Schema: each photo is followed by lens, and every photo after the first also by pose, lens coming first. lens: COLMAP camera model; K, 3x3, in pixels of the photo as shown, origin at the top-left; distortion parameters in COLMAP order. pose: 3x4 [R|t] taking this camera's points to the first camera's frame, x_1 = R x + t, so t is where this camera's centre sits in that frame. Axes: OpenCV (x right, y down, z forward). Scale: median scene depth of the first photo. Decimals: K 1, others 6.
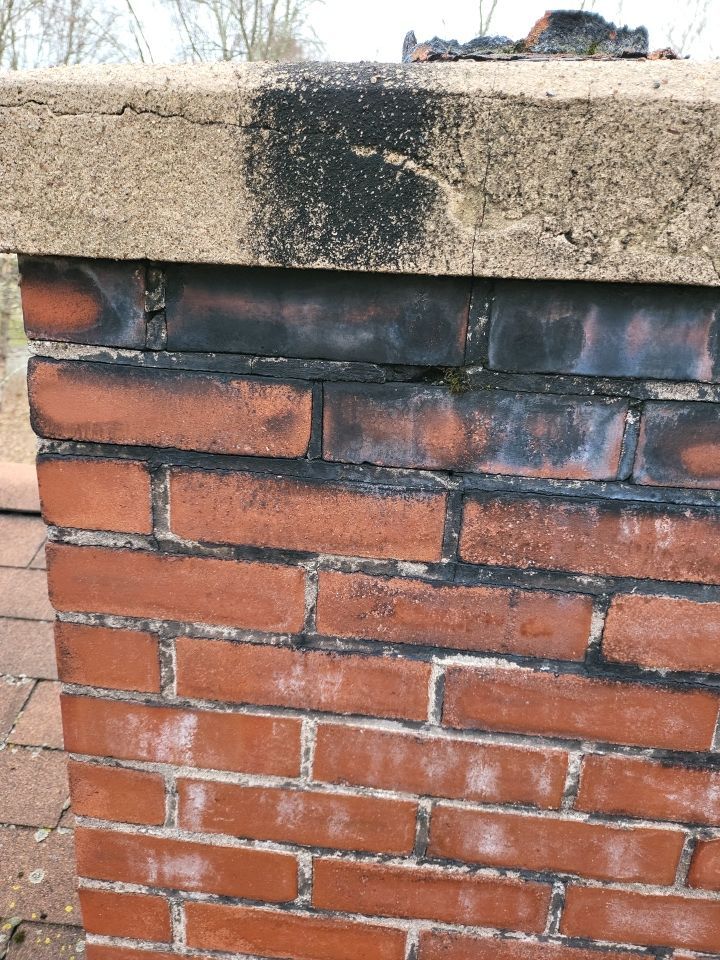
lens RADIAL K [[712.5, 0, 360.0], [0, 712.5, 480.0], [0, 0, 1]] dist [0.053306, -0.060527]
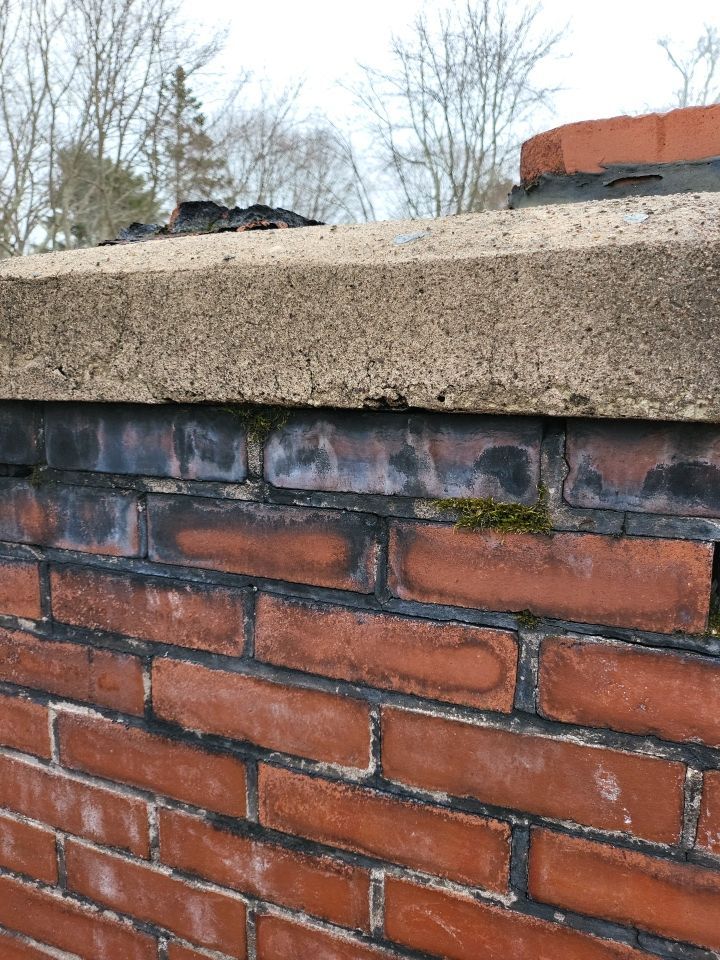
lens RADIAL K [[721.0, 0, 360.0], [0, 721.0, 480.0], [0, 0, 1]] dist [0.054906, -0.052465]
pose [[0.945101, 0.010262, -0.326616, 1.069506], [-0.063909, 0.986010, -0.153949, 0.034312], [0.320467, 0.166371, 0.932535, -0.054797]]
